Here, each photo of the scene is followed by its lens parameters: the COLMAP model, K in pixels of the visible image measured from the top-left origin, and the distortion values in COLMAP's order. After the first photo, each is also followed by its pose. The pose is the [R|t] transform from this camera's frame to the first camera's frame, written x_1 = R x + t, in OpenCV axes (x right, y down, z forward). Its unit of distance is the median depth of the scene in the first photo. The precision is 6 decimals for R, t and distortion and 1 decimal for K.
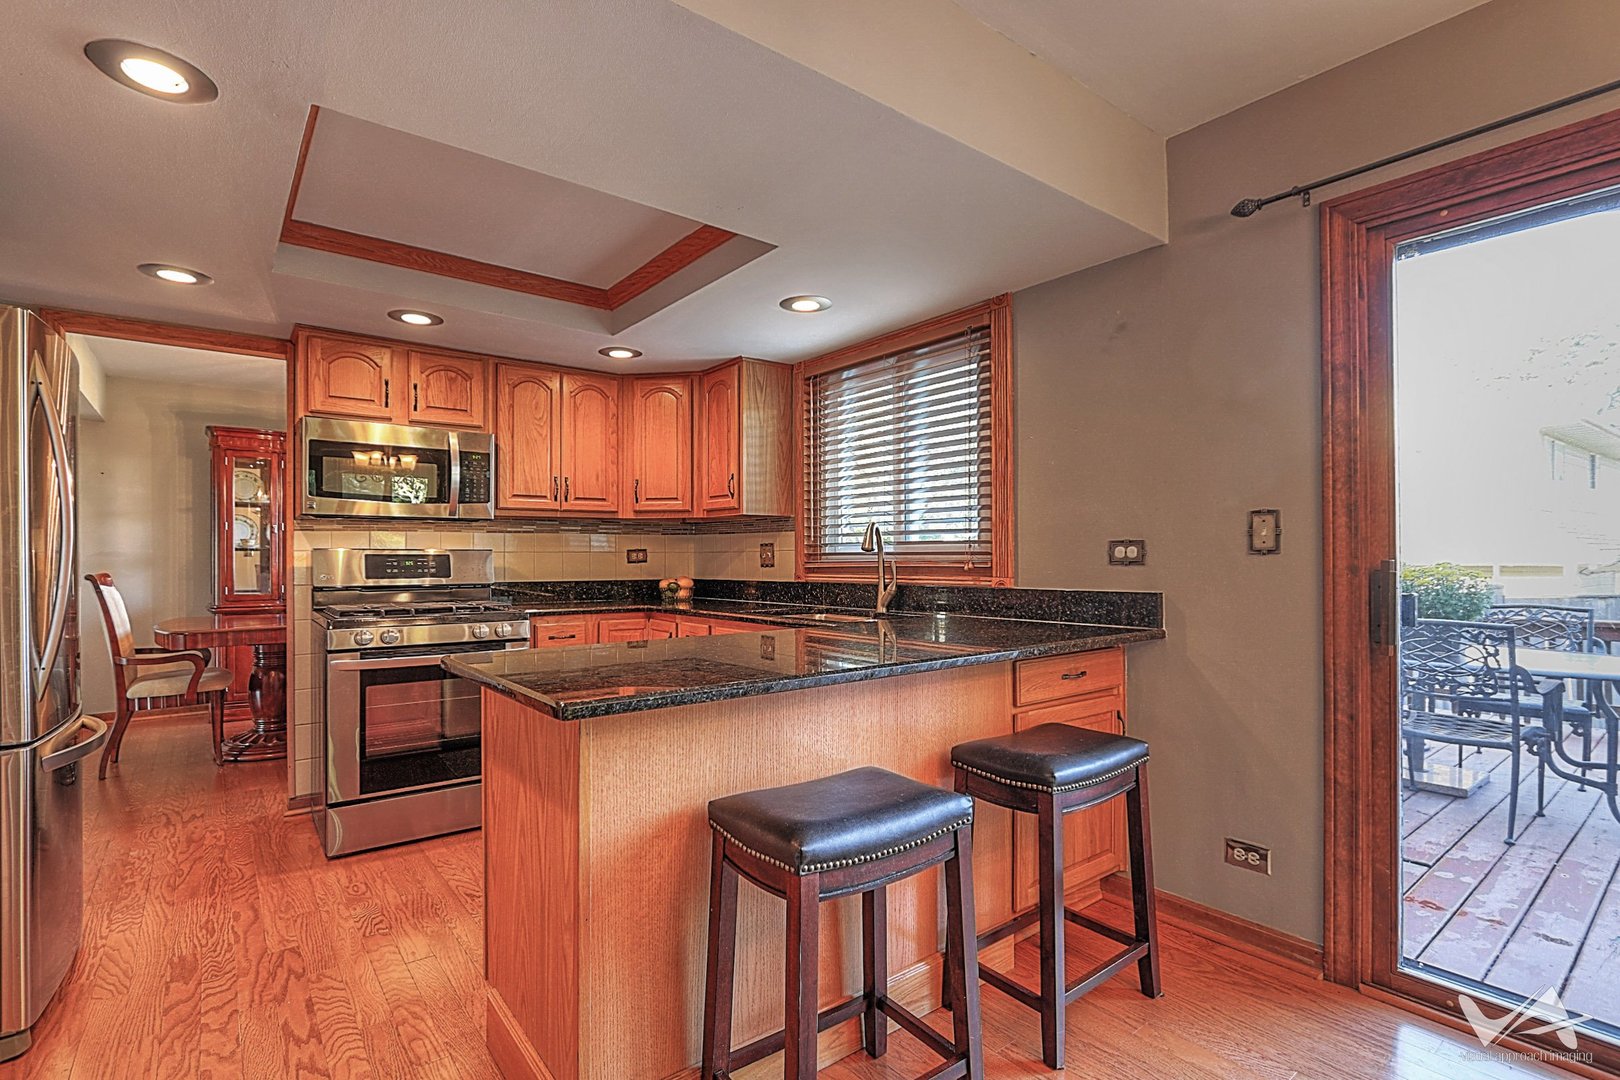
lens RADIAL K [[752.7, 0, 806.5], [0, 752.7, 553.8], [0, 0, 1]] dist [-0.015100, 0.002717]
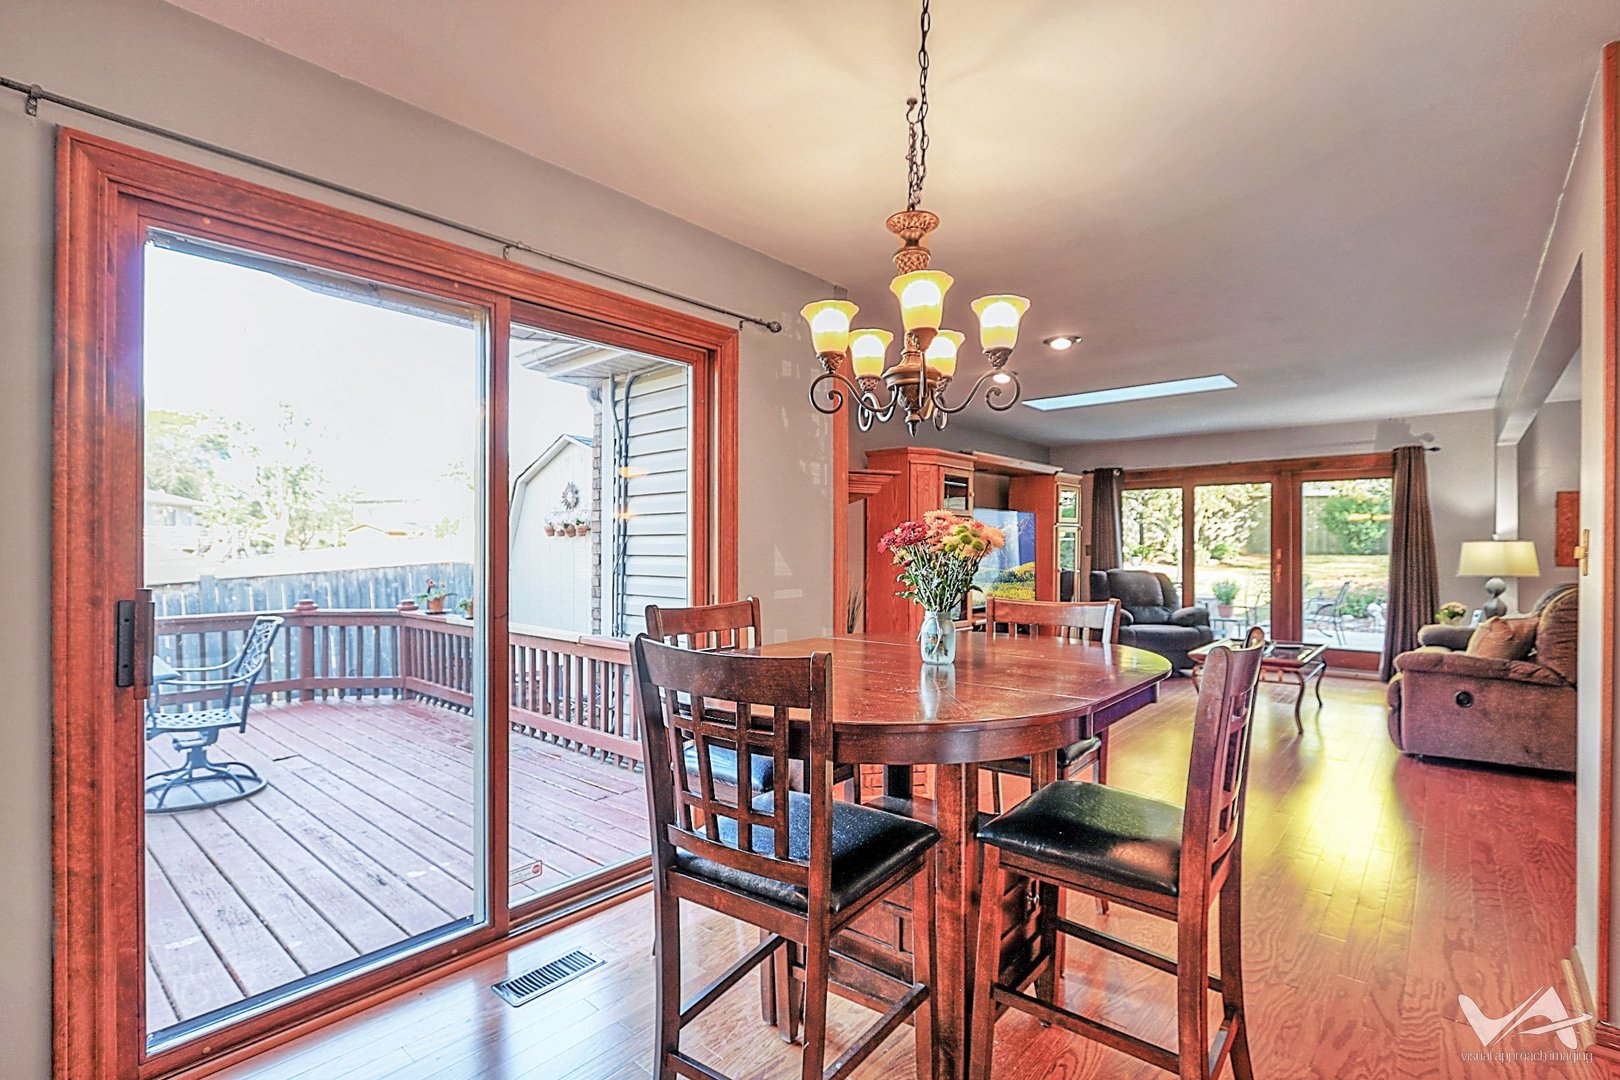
lens RADIAL K [[752.7, 0, 805.7], [0, 752.7, 546.5], [0, 0, 1]] dist [-0.015100, 0.002717]
pose [[-0.179093, 0.006449, 0.983811, -0.114883], [-0.005650, 0.999955, -0.007584, -0.021189], [-0.983816, -0.006917, -0.179048, 0.222747]]
